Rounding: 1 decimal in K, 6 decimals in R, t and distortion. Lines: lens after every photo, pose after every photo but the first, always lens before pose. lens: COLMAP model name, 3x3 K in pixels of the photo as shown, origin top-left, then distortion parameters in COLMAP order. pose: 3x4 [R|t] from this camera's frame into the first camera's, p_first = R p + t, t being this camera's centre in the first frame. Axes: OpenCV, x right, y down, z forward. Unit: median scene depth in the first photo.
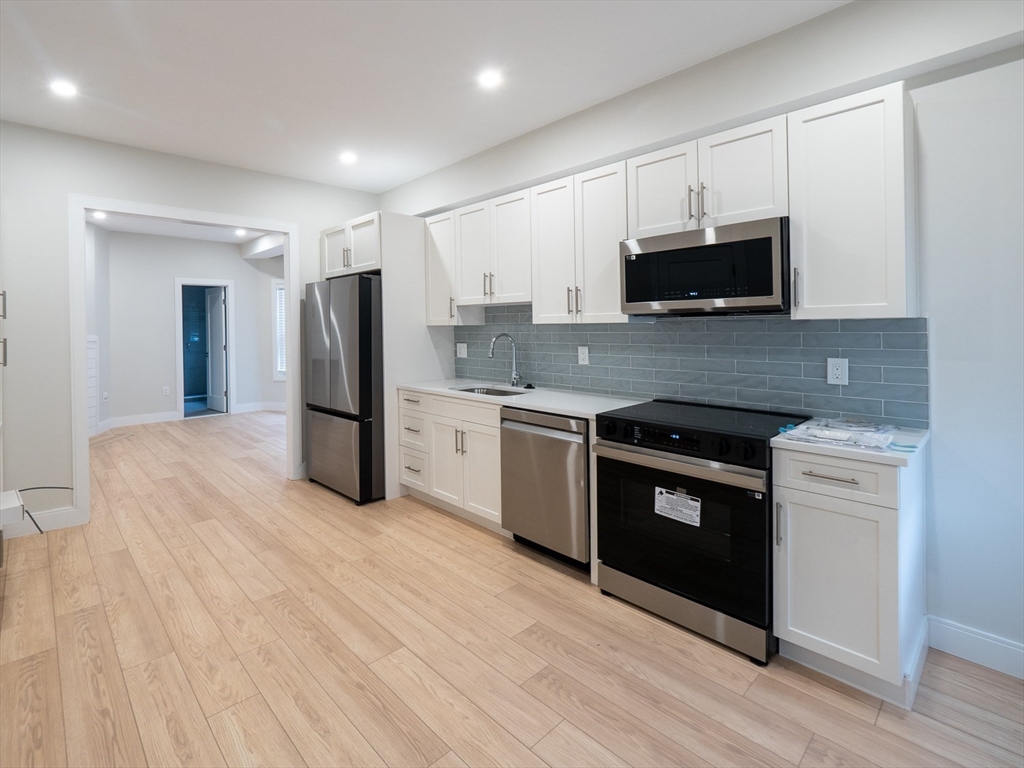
lens RADIAL K [[488.7, 0, 444.6], [0, 488.7, 322.9], [0, 0, 1]] dist [-0.002264, -0.000282]
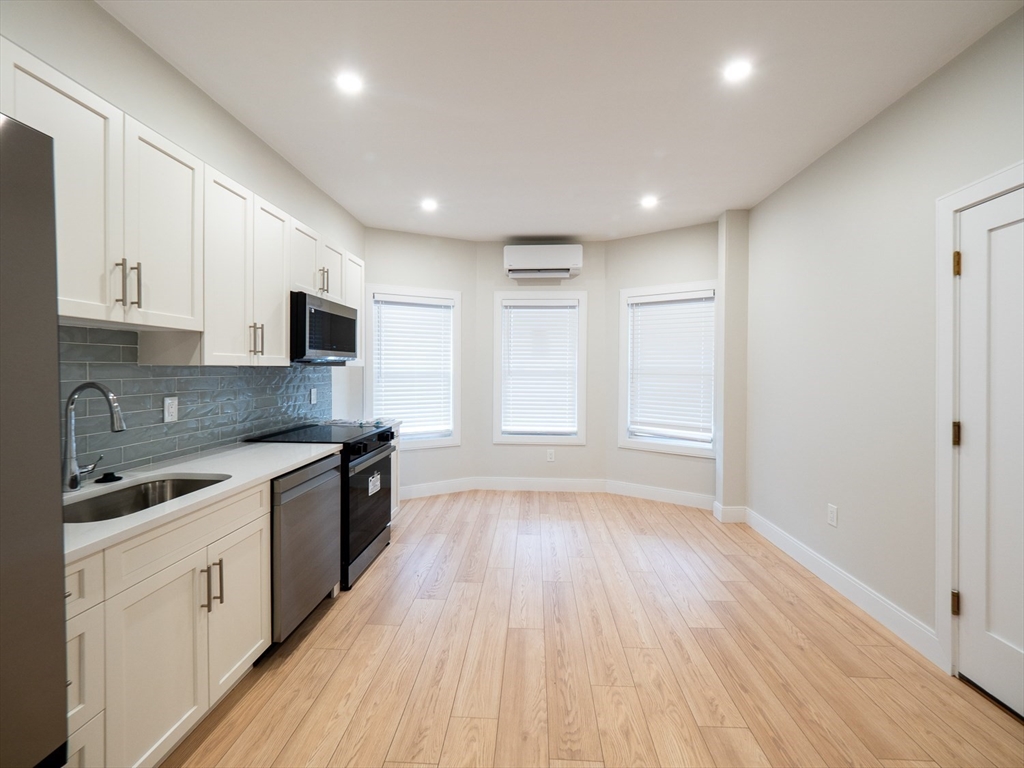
lens RADIAL K [[435.4, 0, 503.1], [0, 435.4, 374.9], [0, 0, 1]] dist [0.004009, -0.000024]
pose [[-0.708377, -0.002814, 0.705828, -0.638958], [-0.001388, 0.999996, 0.002595, 0.015673], [-0.705833, 0.000858, -0.708378, 1.347442]]
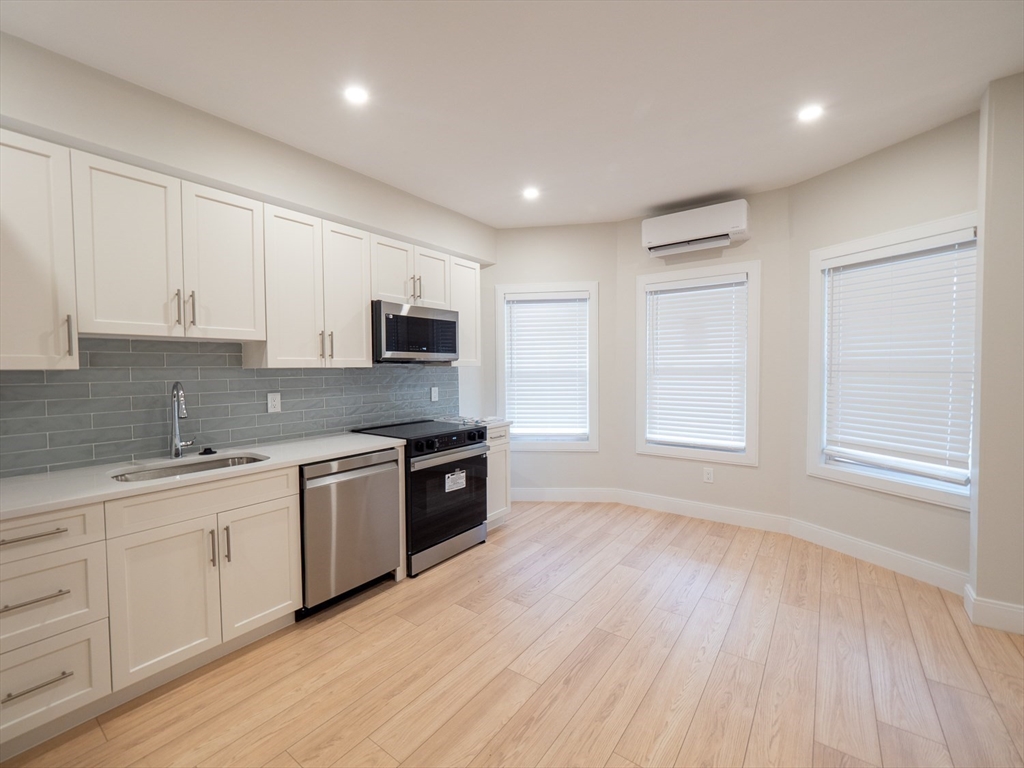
lens RADIAL K [[434.4, 0, 506.3], [0, 434.4, 380.0], [0, 0, 1]] dist [0.000198, -0.000020]
pose [[-0.212708, -0.014708, 0.977005, -0.751159], [0.005667, 0.999851, 0.016285, 0.015569], [-0.977099, 0.009001, -0.212593, 0.900877]]
